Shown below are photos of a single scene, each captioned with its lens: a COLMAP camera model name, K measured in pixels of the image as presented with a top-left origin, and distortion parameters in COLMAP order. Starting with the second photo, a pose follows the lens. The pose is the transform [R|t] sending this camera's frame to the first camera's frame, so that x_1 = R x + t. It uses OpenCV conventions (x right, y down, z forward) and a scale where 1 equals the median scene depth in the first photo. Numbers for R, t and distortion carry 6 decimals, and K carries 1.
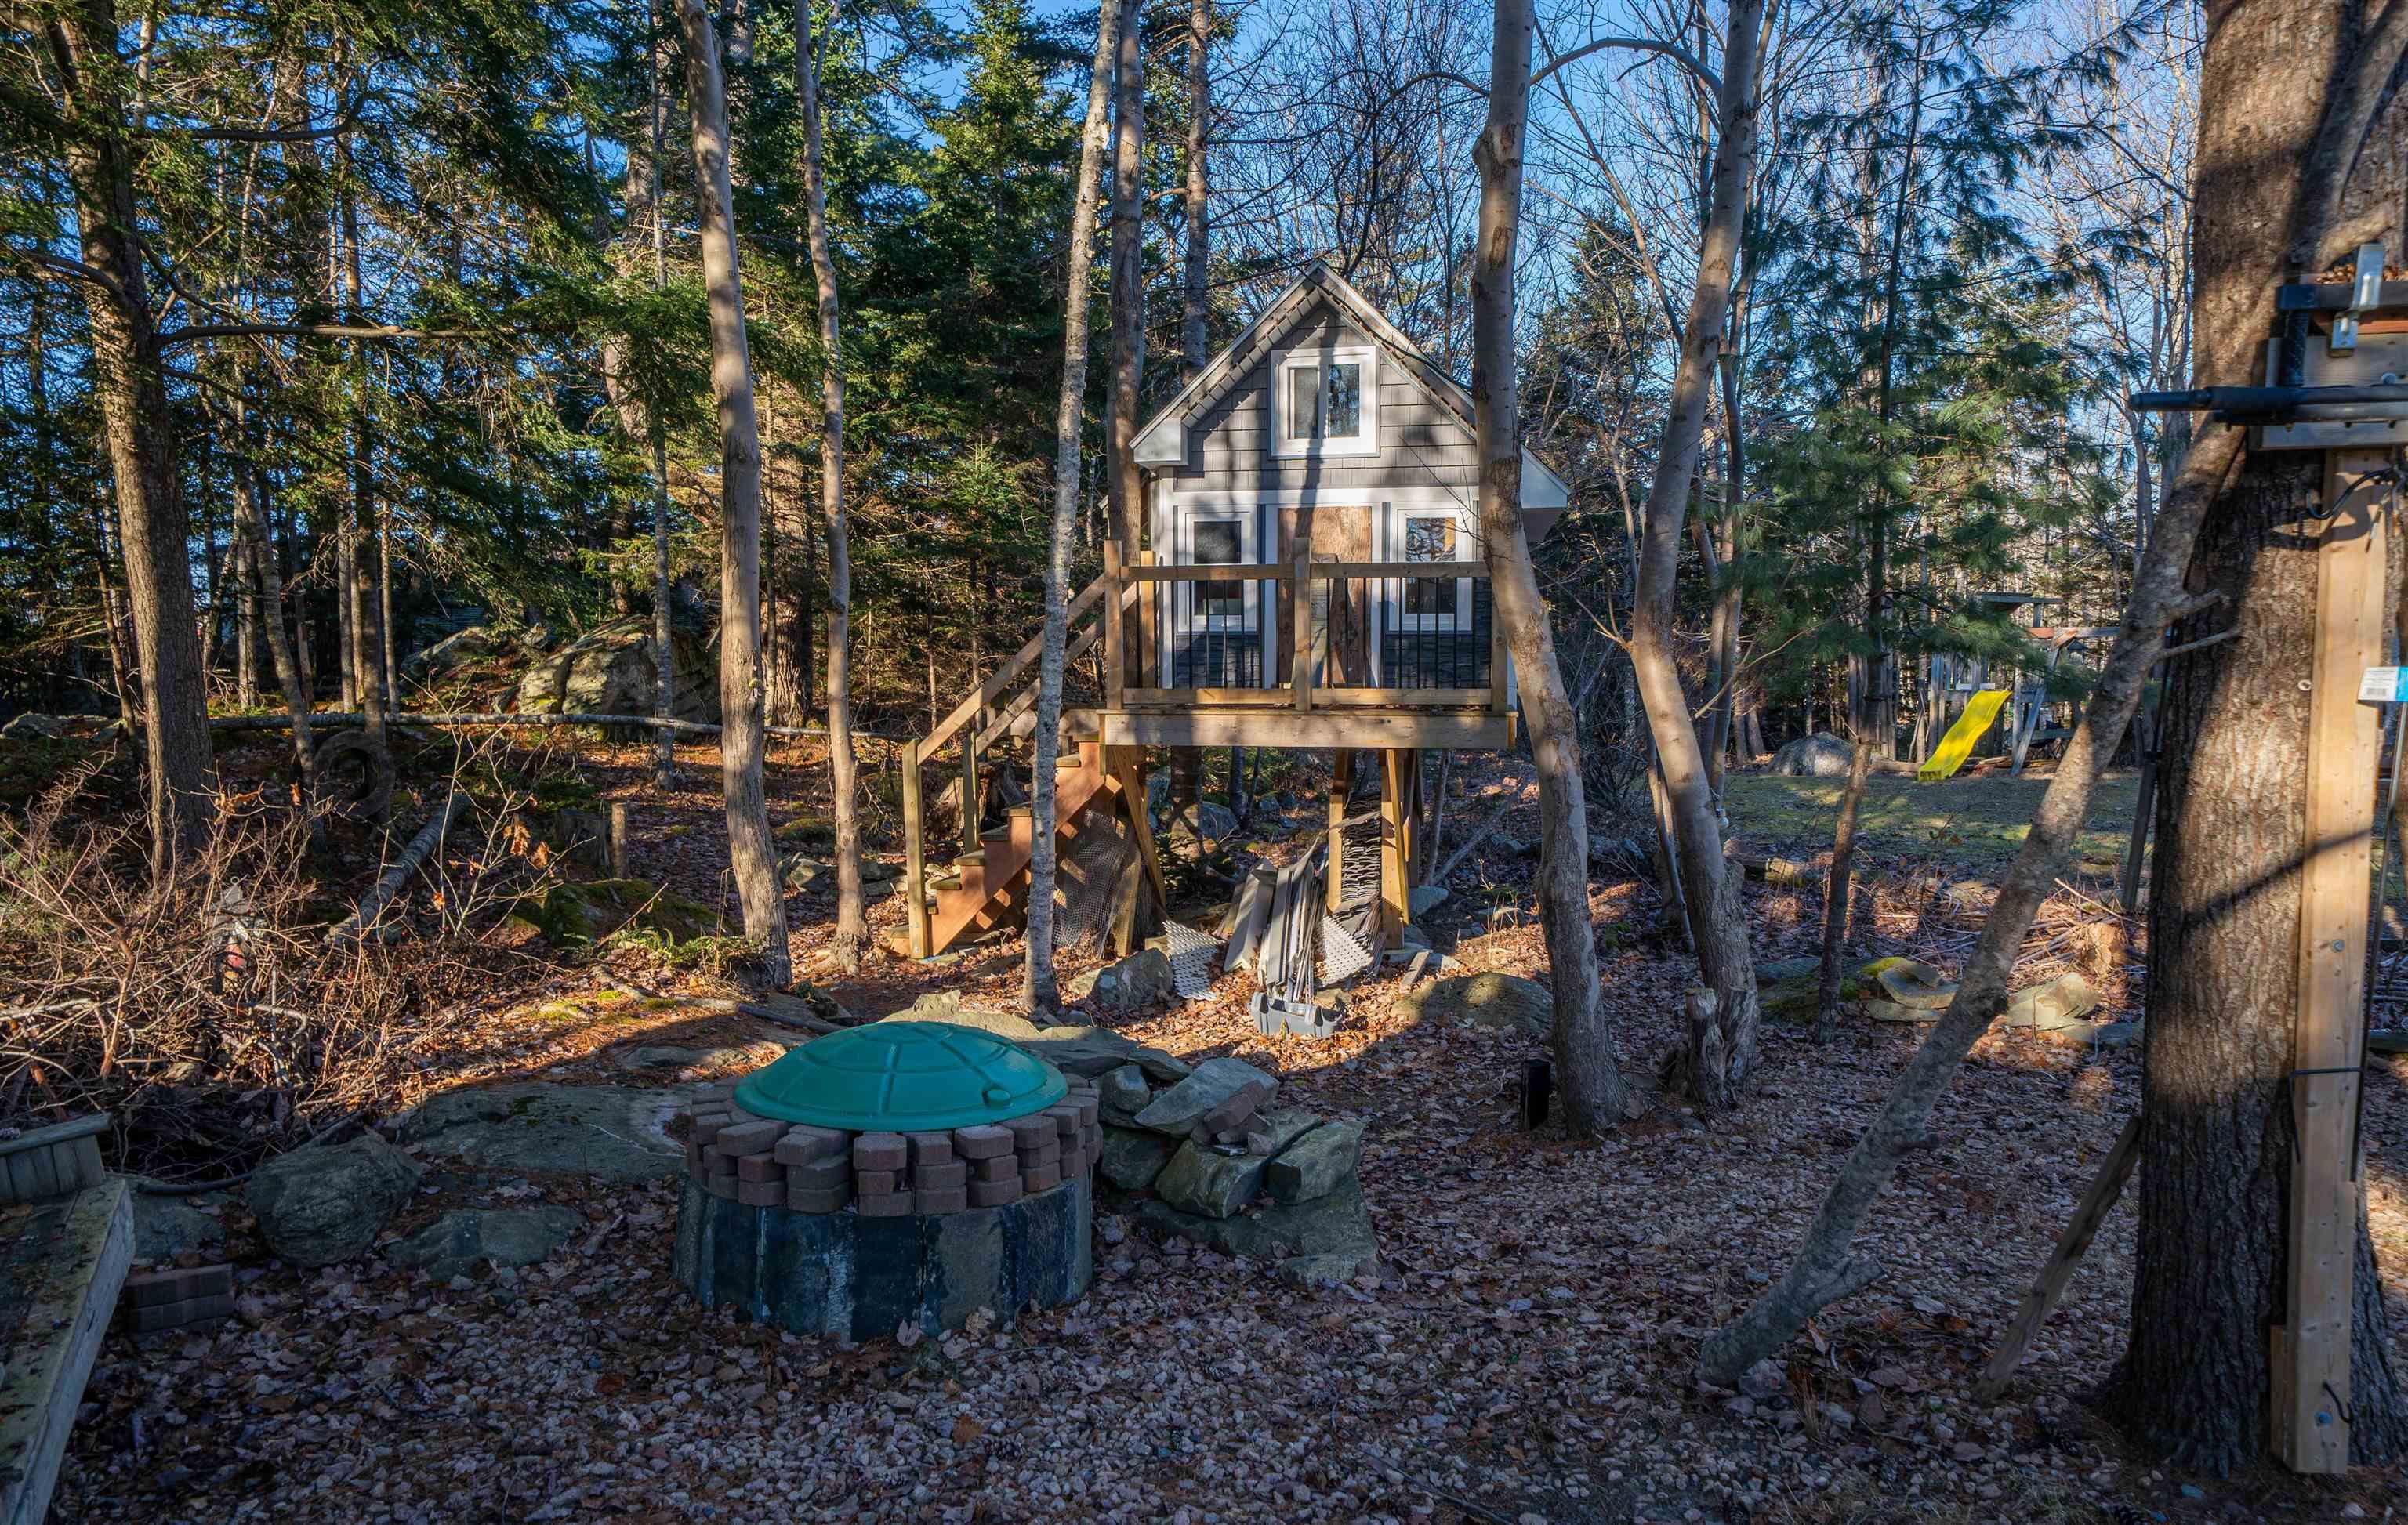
lens RADIAL K [[1633.8, 0, 1205.8], [0, 1633.8, 770.5], [0, 0, 1]] dist [0.021629, 0.005519]
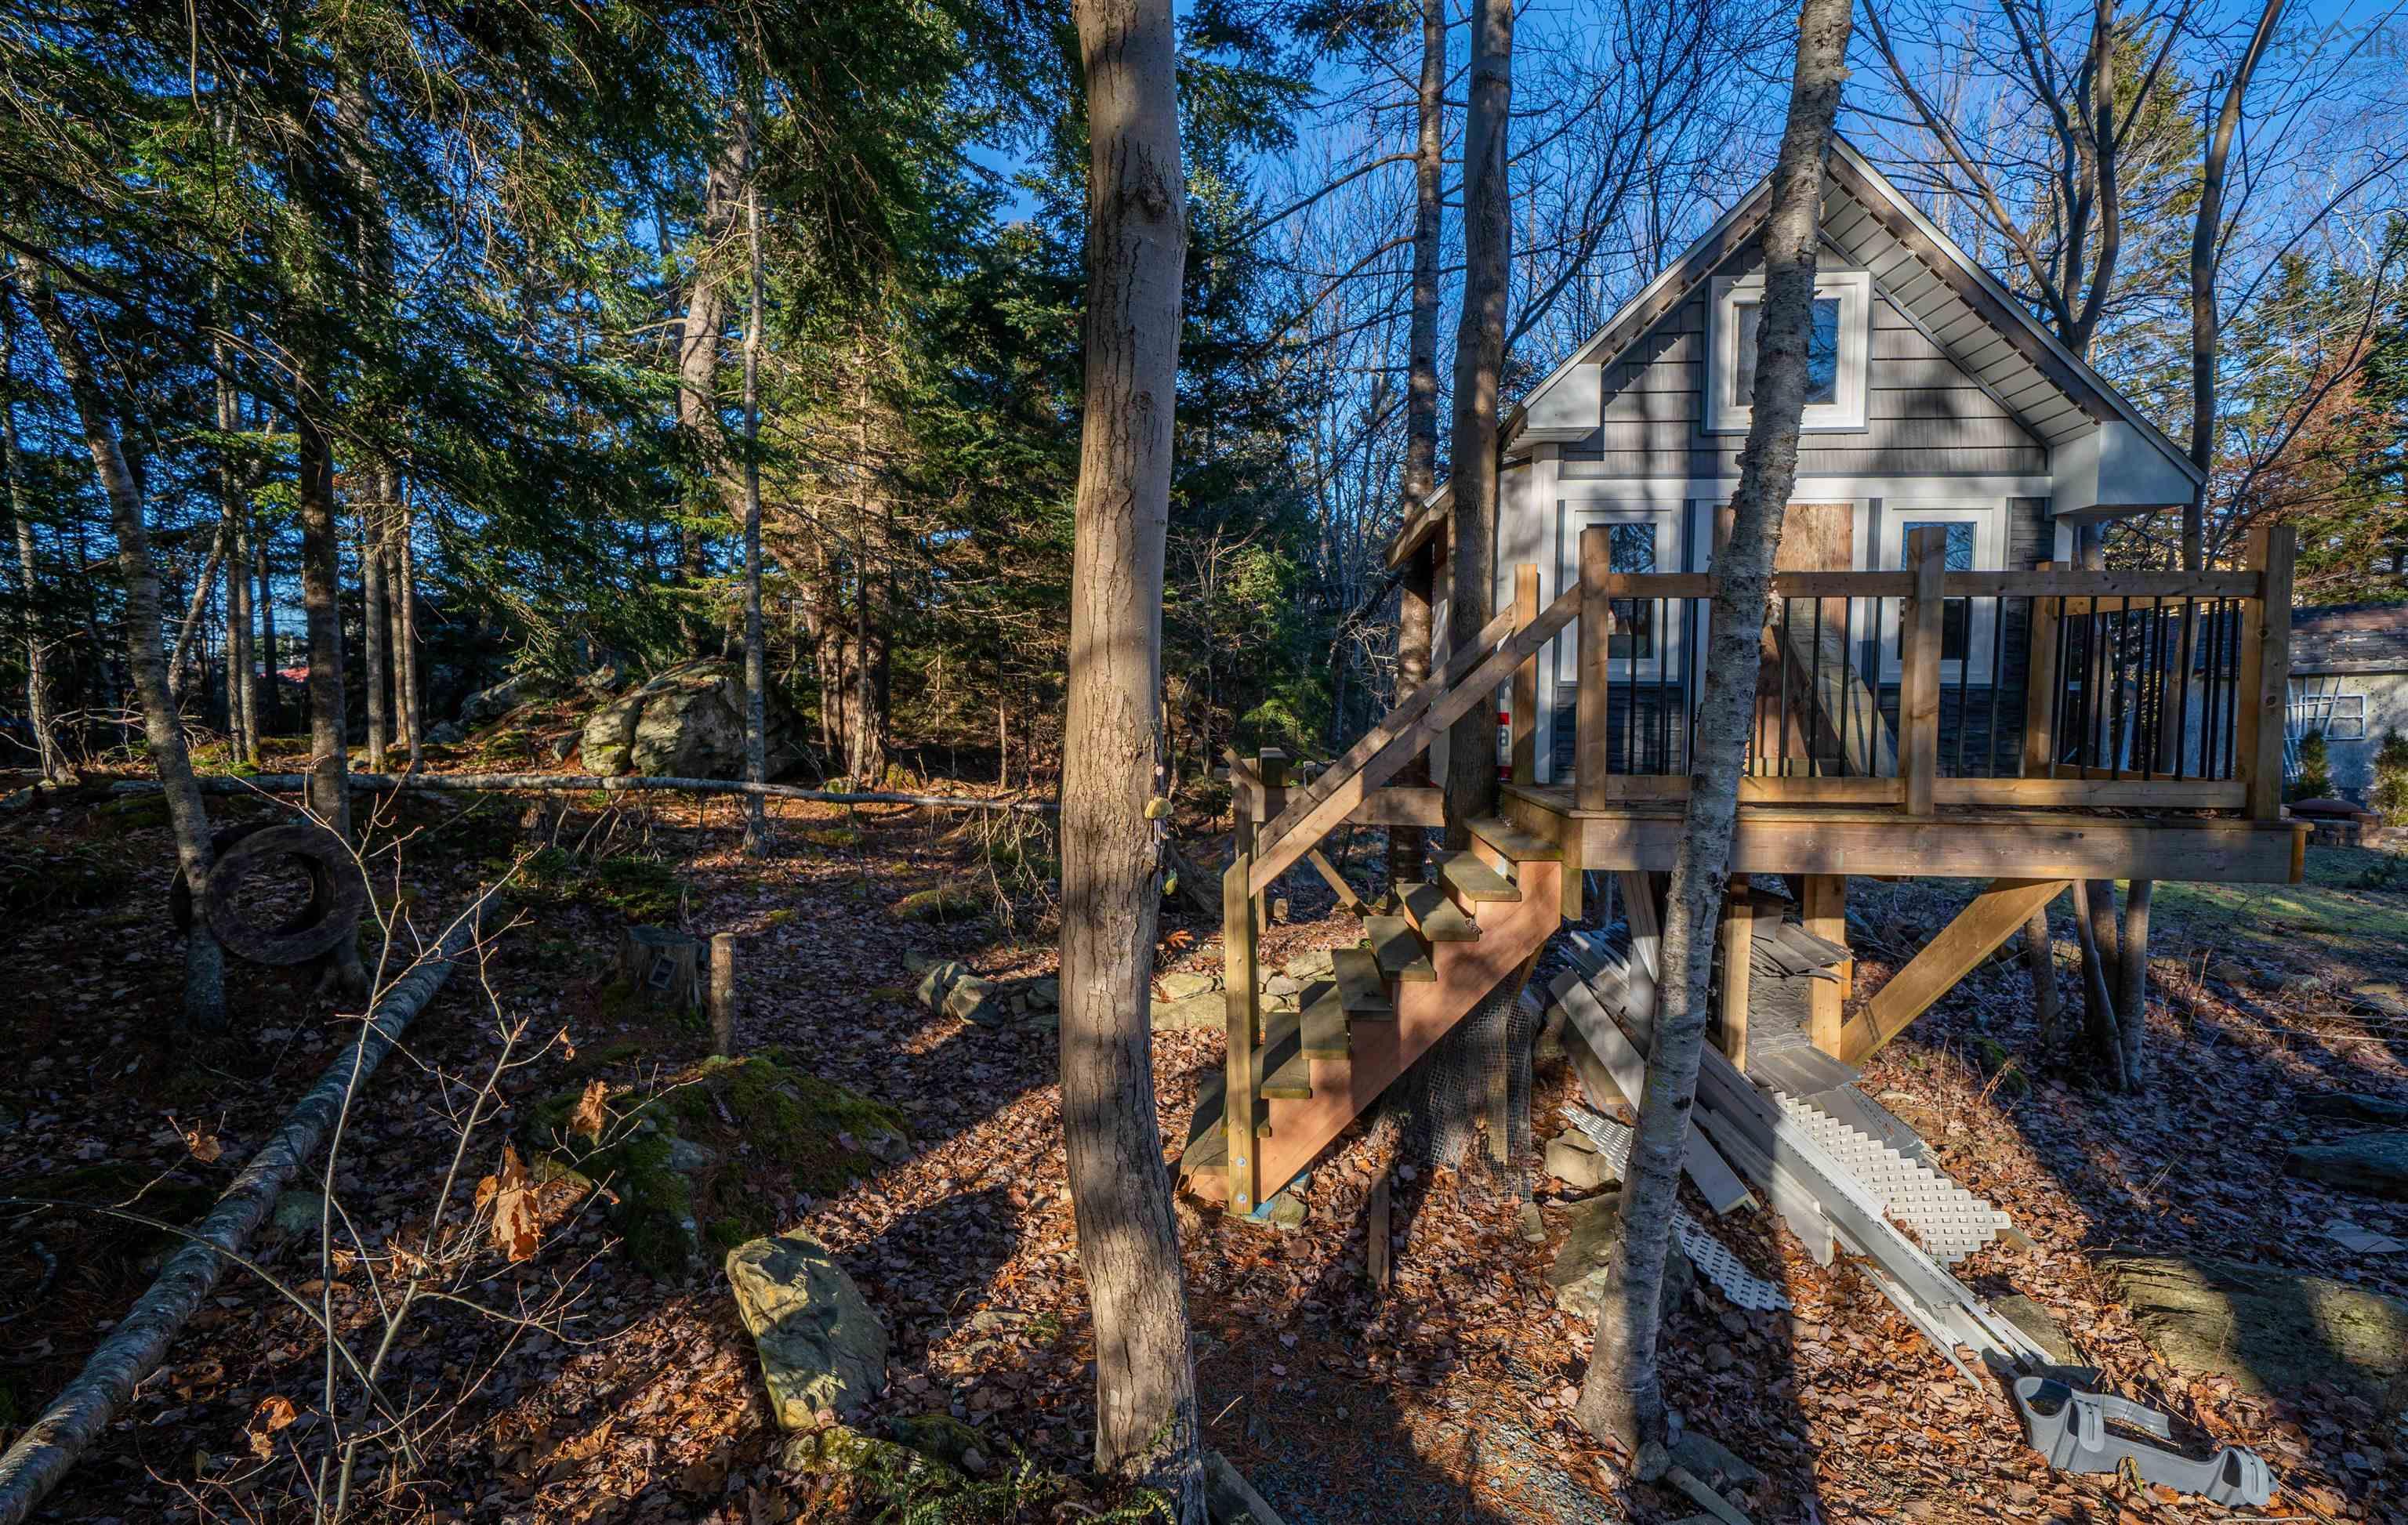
lens RADIAL K [[1077.4, 0, 1200.7], [0, 1077.4, 760.1], [0, 0, 1]] dist [0.007481, 0.000113]
pose [[0.993641, 0.000977, 0.112589, -0.222890], [0.000001, 0.999962, -0.008682, -0.047681], [-0.112593, 0.008627, 0.993604, 0.563913]]
